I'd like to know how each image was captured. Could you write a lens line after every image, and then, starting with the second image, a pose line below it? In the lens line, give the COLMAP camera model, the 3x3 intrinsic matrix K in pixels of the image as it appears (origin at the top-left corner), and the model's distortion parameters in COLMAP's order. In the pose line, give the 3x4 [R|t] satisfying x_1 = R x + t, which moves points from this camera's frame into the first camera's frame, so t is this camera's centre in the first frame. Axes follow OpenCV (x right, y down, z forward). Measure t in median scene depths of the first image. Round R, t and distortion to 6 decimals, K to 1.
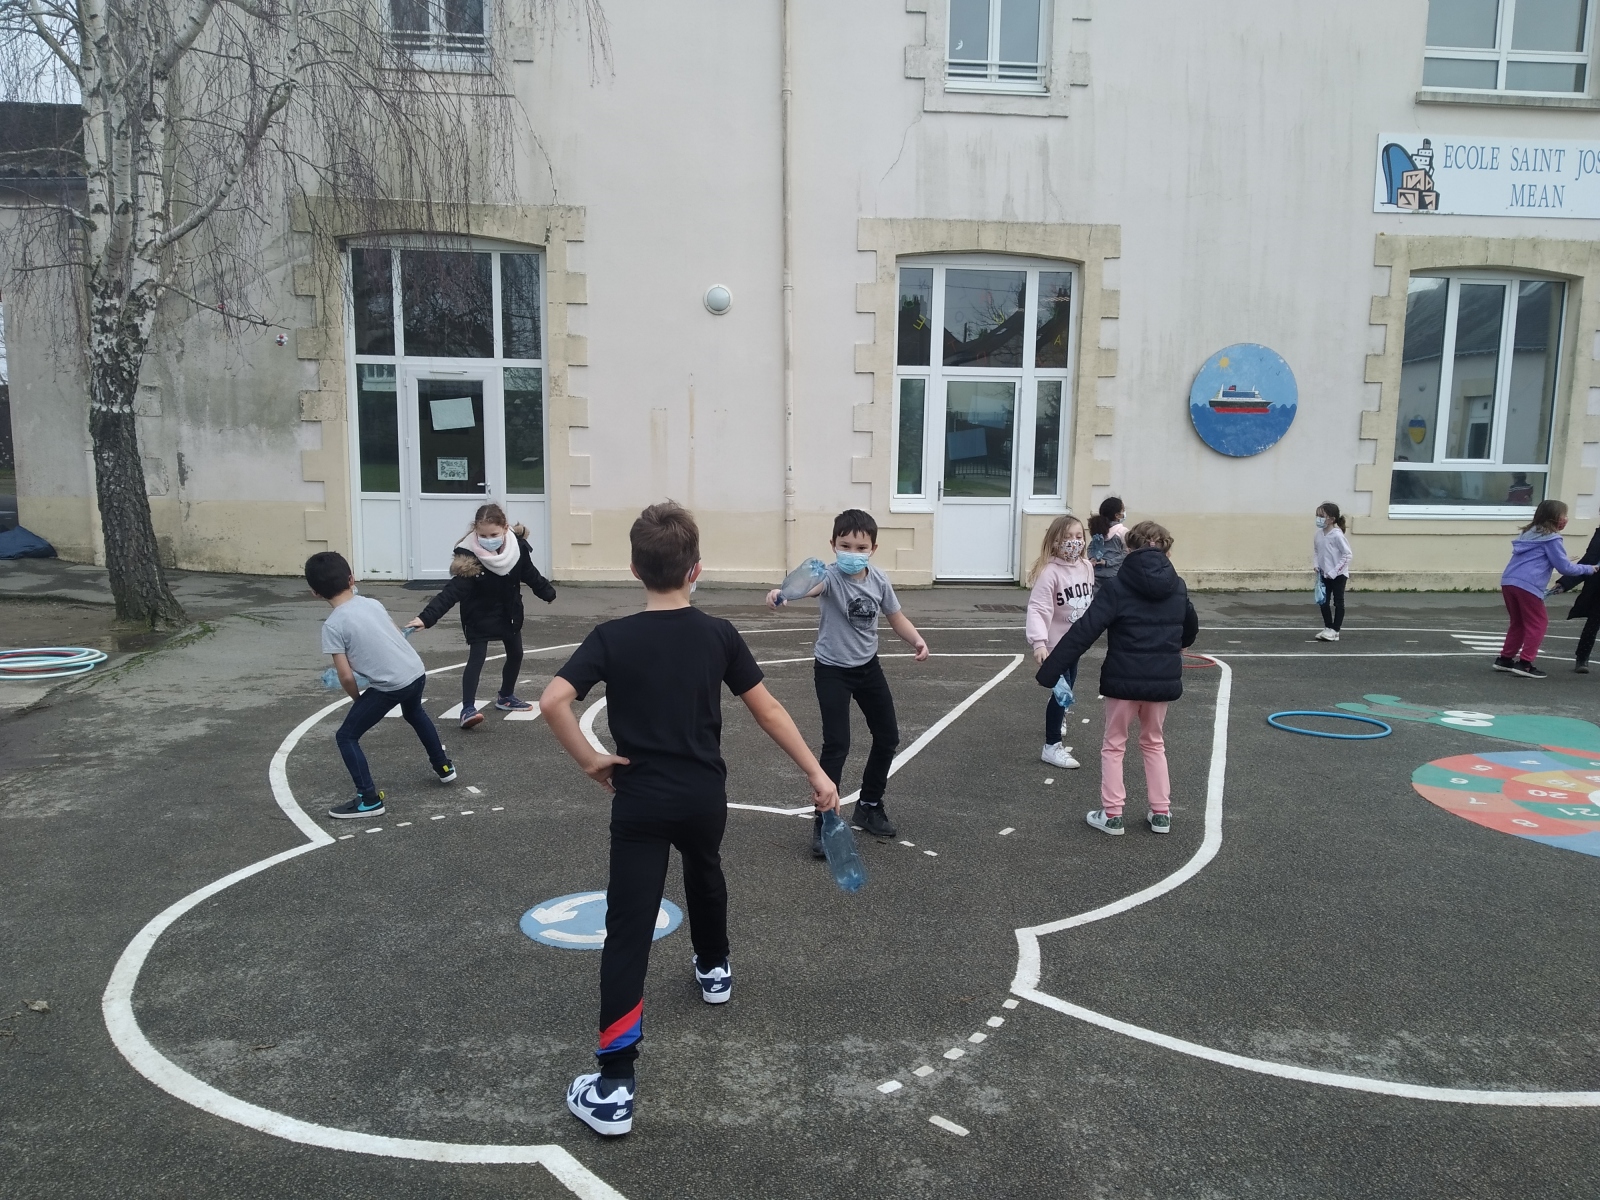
lens RADIAL K [[1226.3, 0, 816.5], [0, 1226.3, 606.0], [0, 0, 1]] dist [0.050833, -0.067316]
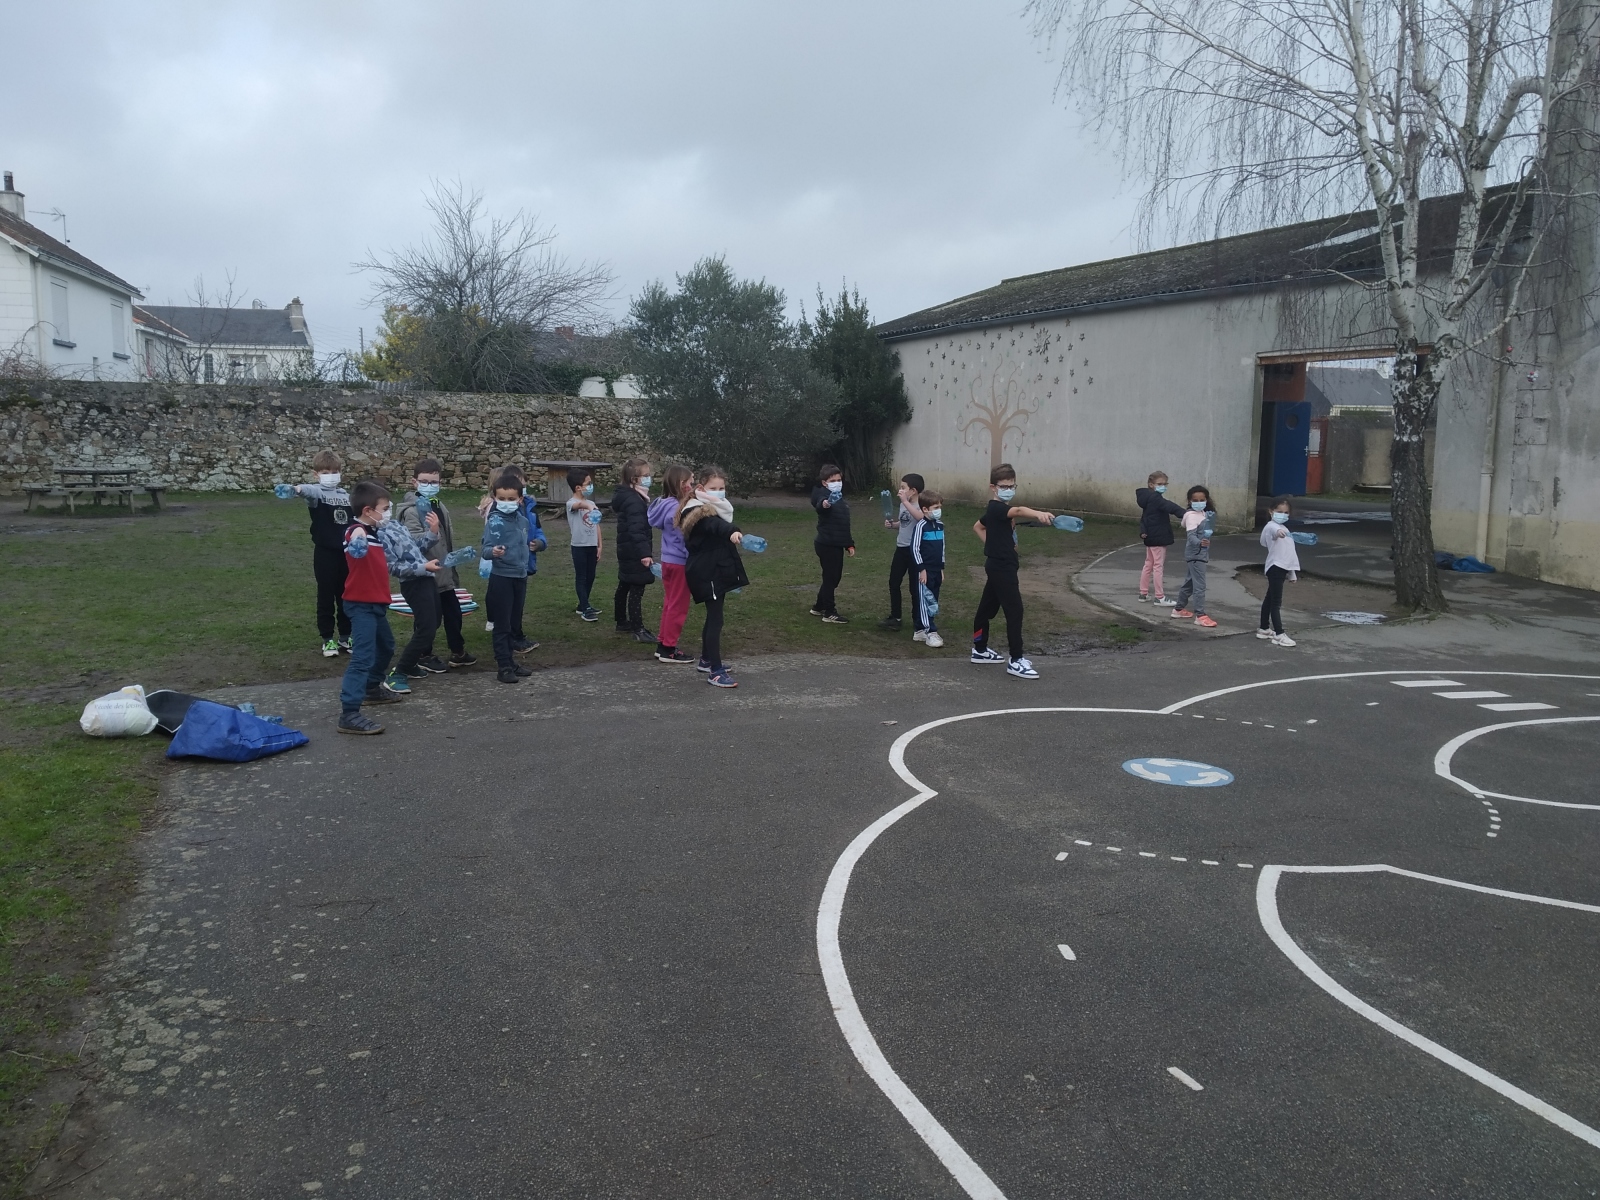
lens RADIAL K [[1226.3, 0, 819.5], [0, 1226.3, 585.0], [0, 0, 1]] dist [0.050833, -0.067316]
pose [[0.323920, 0.103514, -0.940405, 0.327953], [-0.143745, 0.987841, 0.059223, 0.001078], [0.935101, 0.115995, 0.334861, 0.019454]]
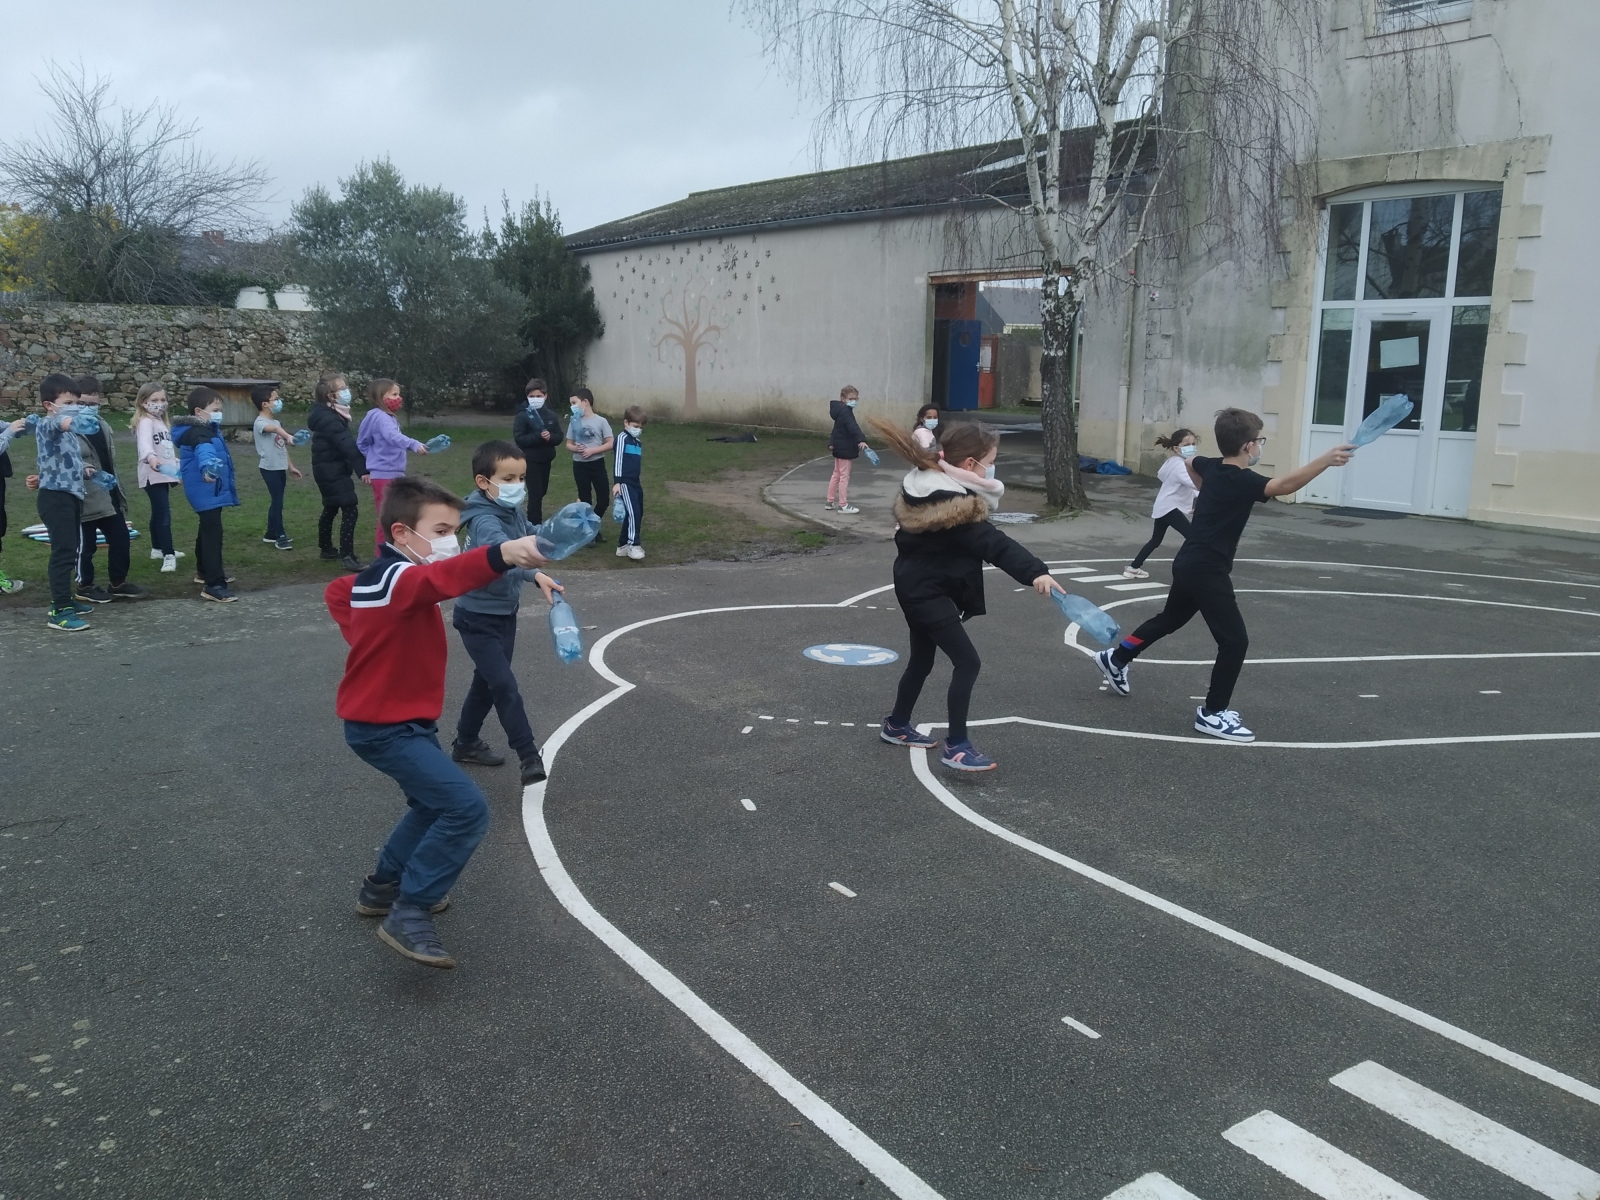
lens RADIAL K [[1226.3, 0, 801.9], [0, 1226.3, 588.2], [0, 0, 1]] dist [0.050833, -0.067316]
pose [[0.530684, 0.148171, -0.834517, 0.356348], [-0.124557, 0.987544, 0.096134, 0.004389], [0.838367, 0.052928, 0.542530, 0.011479]]
